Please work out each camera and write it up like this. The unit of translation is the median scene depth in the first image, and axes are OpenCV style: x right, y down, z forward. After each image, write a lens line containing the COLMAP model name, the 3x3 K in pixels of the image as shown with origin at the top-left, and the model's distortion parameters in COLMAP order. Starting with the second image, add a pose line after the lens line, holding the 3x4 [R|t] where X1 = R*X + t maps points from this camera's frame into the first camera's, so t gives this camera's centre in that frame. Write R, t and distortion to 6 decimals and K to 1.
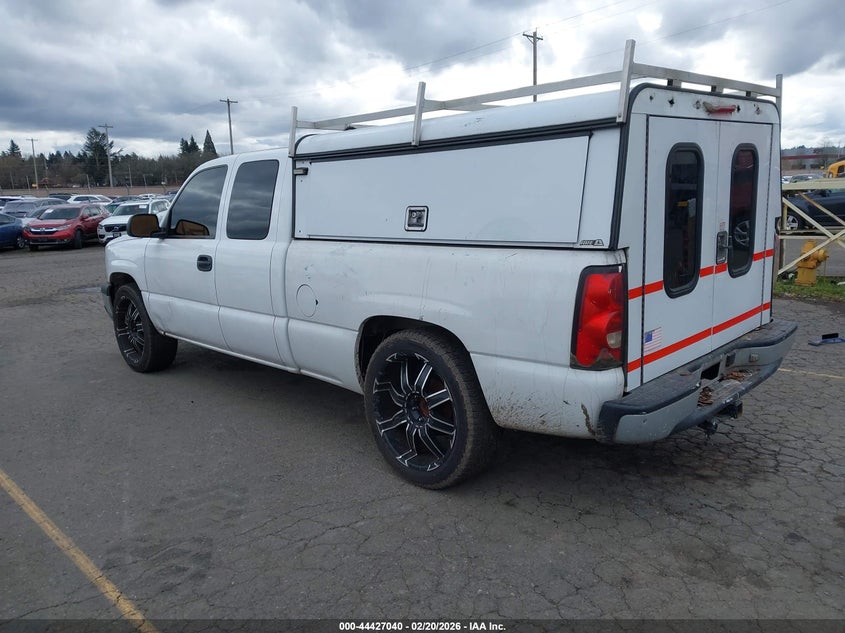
lens RADIAL K [[667.3, 0, 422.5], [0, 667.3, 316.5], [0, 0, 1]] dist [-0.017077, -0.002149]
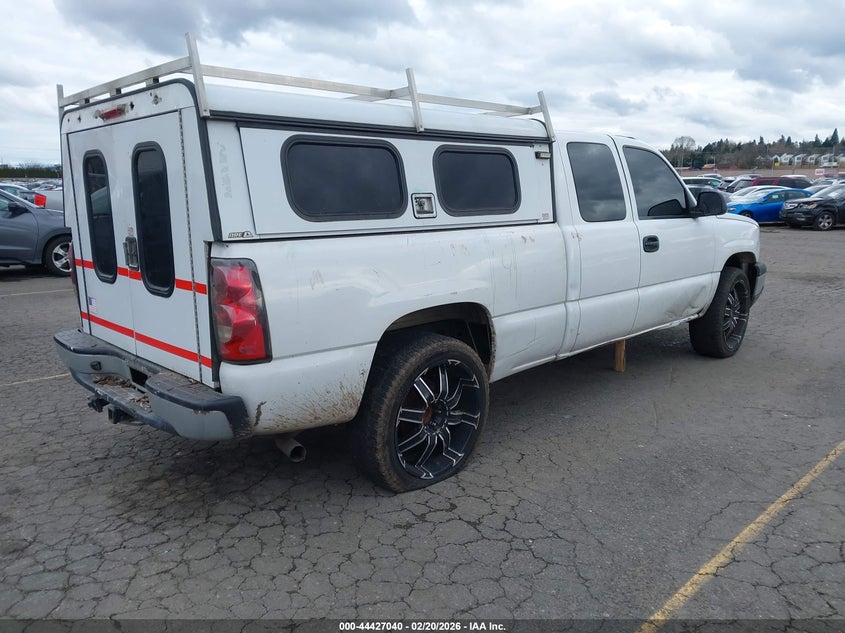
lens RADIAL K [[693.1, 0, 422.5], [0, 693.1, 316.5], [0, 0, 1]] dist [0.008181, 0.010669]
pose [[-0.029528, 0.235548, -0.971414, 1.381222], [-0.176777, 0.955288, 0.237011, -0.317060], [0.983808, 0.178723, 0.013432, 1.360109]]
